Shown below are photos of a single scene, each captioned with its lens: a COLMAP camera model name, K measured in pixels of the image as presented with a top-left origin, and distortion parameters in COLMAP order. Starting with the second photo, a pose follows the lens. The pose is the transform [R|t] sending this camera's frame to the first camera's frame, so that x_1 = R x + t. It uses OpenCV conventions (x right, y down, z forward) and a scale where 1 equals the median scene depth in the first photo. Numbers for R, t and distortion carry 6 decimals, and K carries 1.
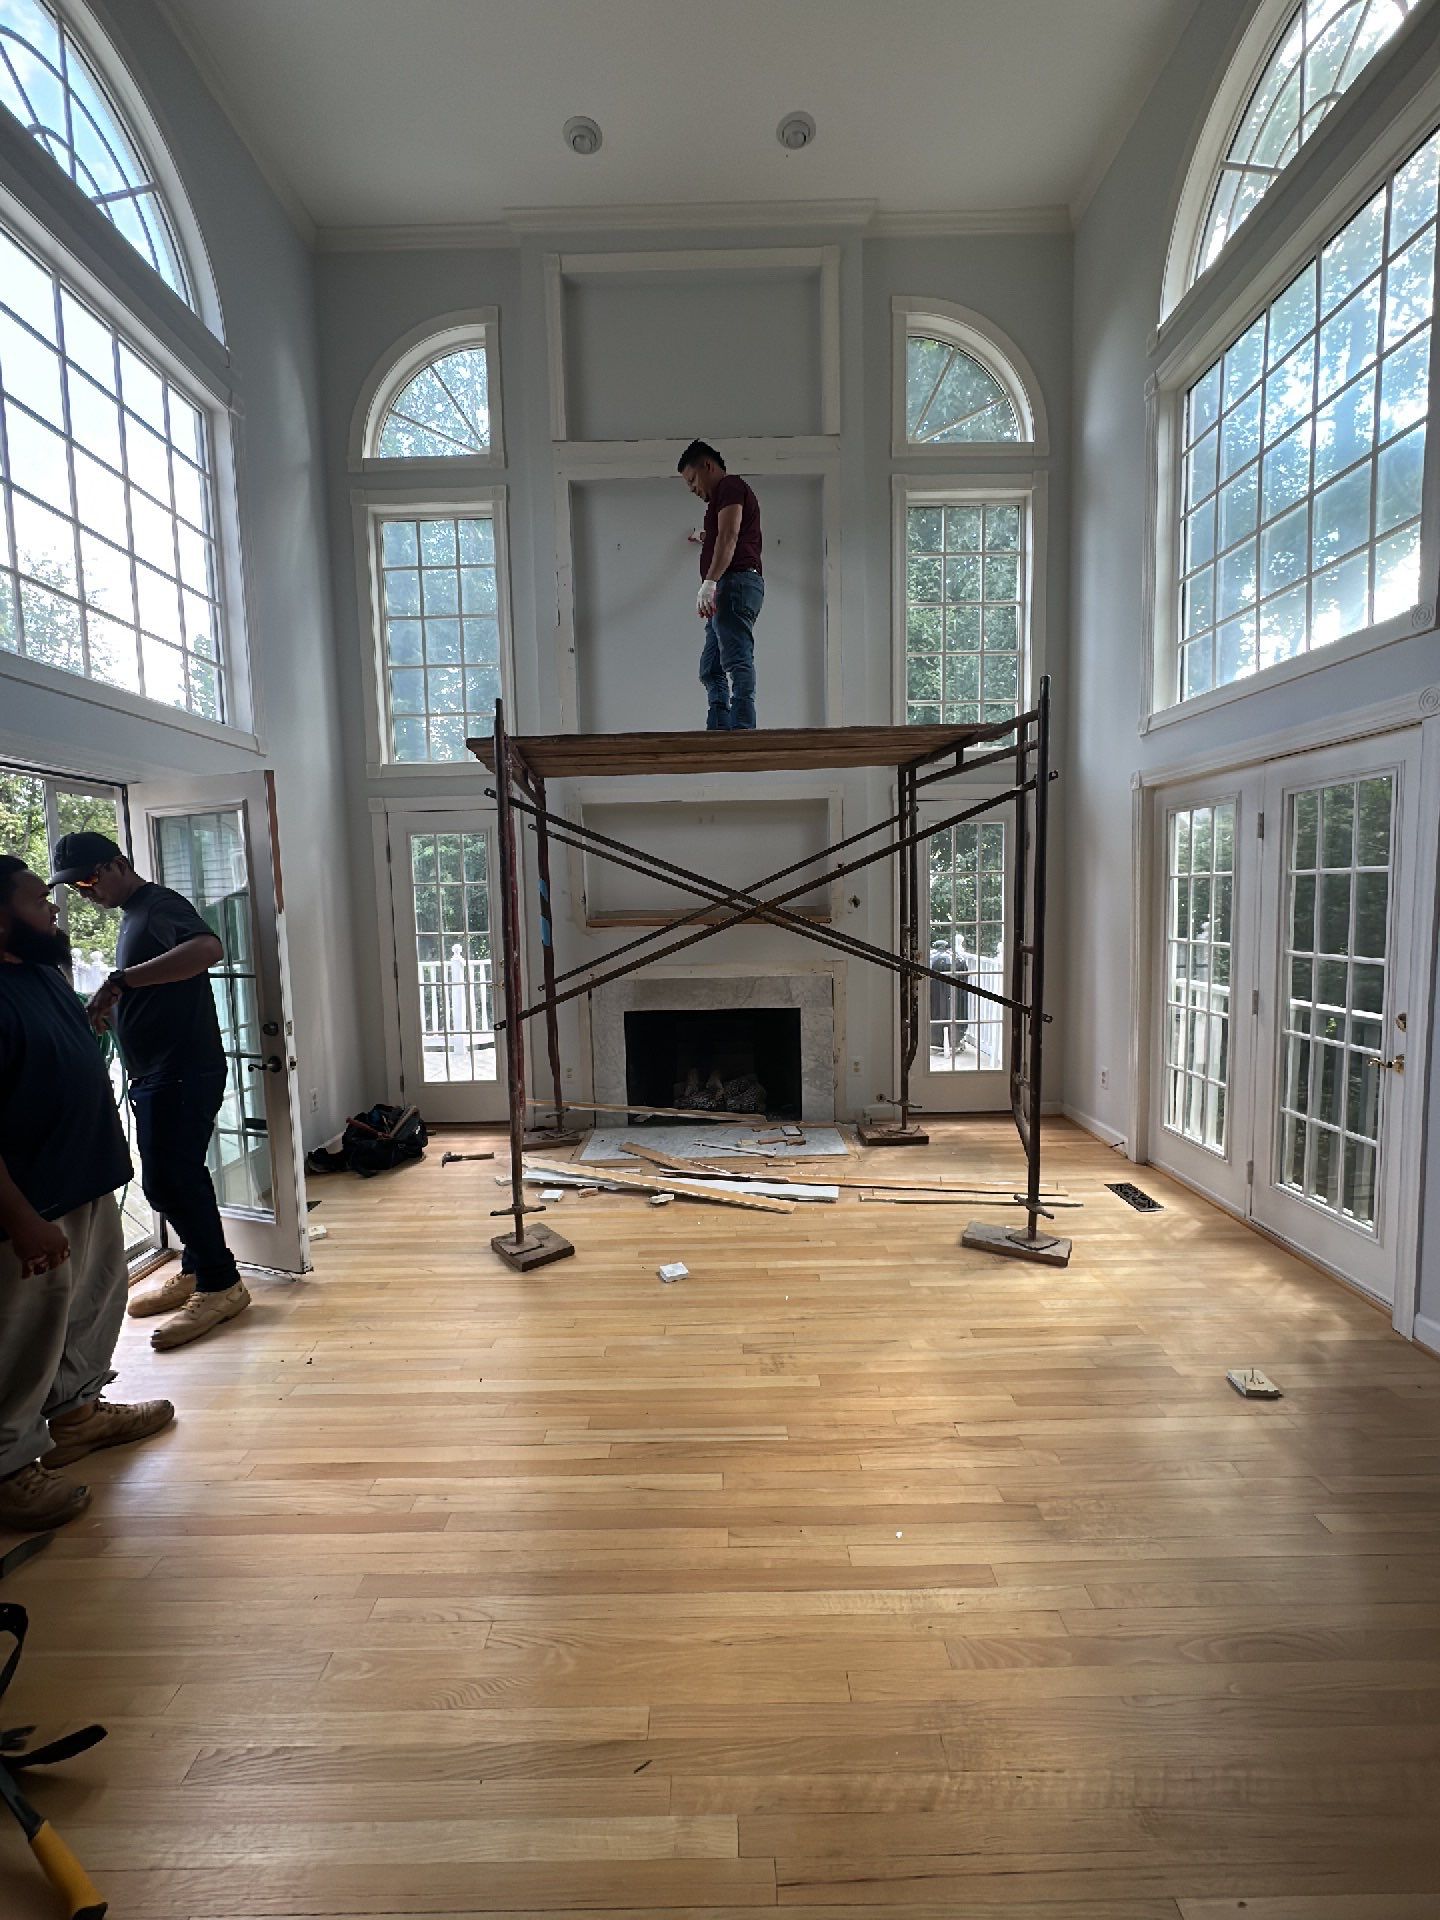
lens RADIAL K [[766.6, 0, 716.7], [0, 766.6, 957.9], [0, 0, 1]] dist [-0.000712, -0.000138]
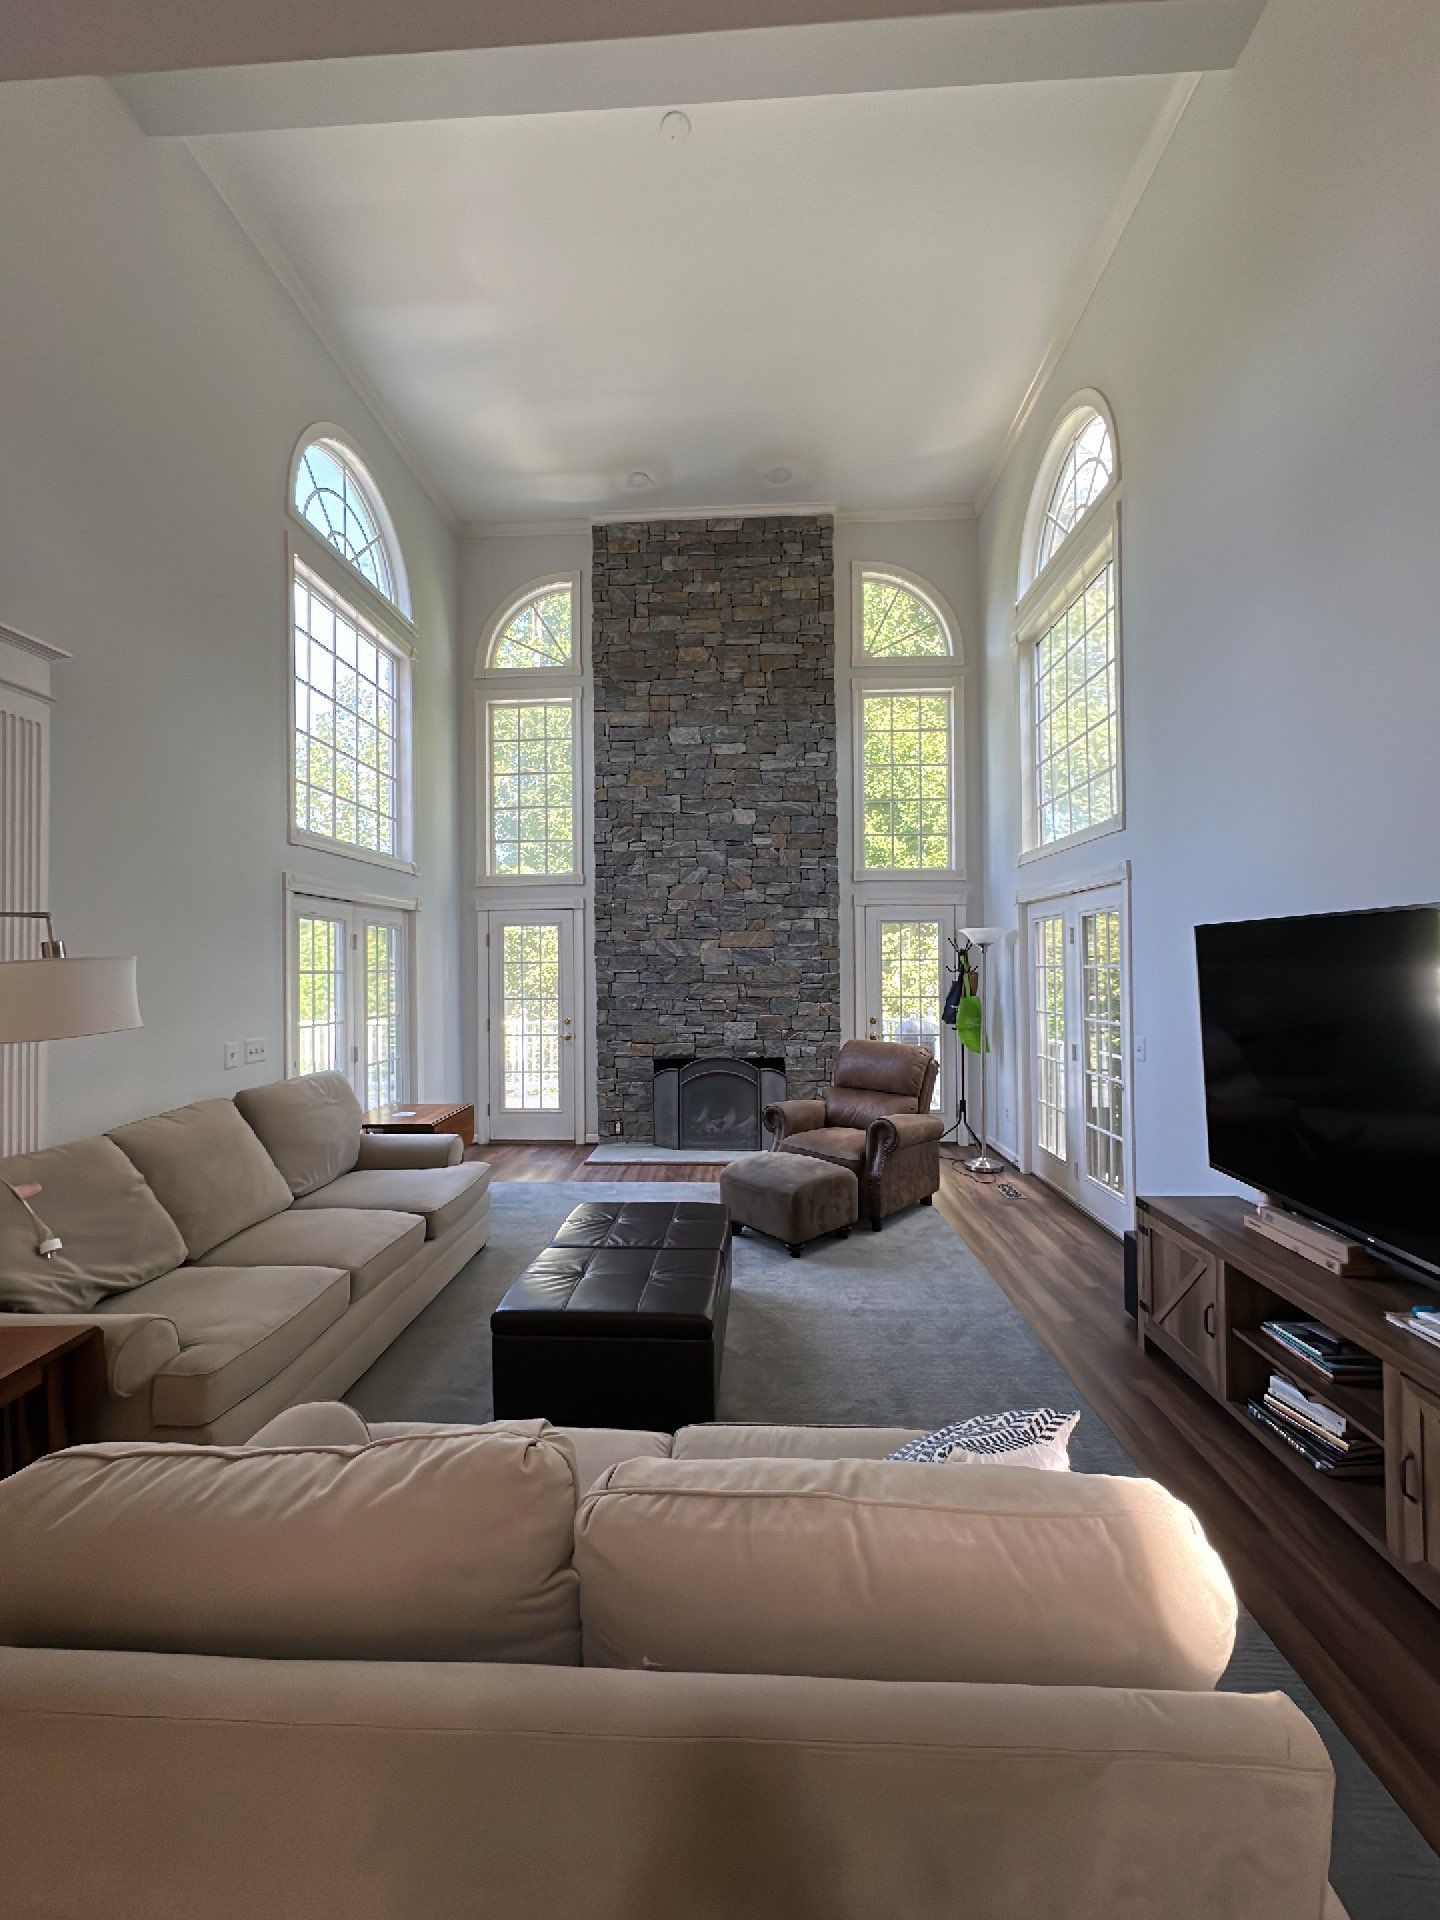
lens RADIAL K [[766.6, 0, 716.7], [0, 766.6, 957.9], [0, 0, 1]] dist [-0.000712, -0.000138]
pose [[0.999047, 0.012089, -0.041946, 0.057642], [-0.015905, 0.995644, -0.091872, 0.021688], [0.040652, 0.092452, 0.994887, -0.466547]]
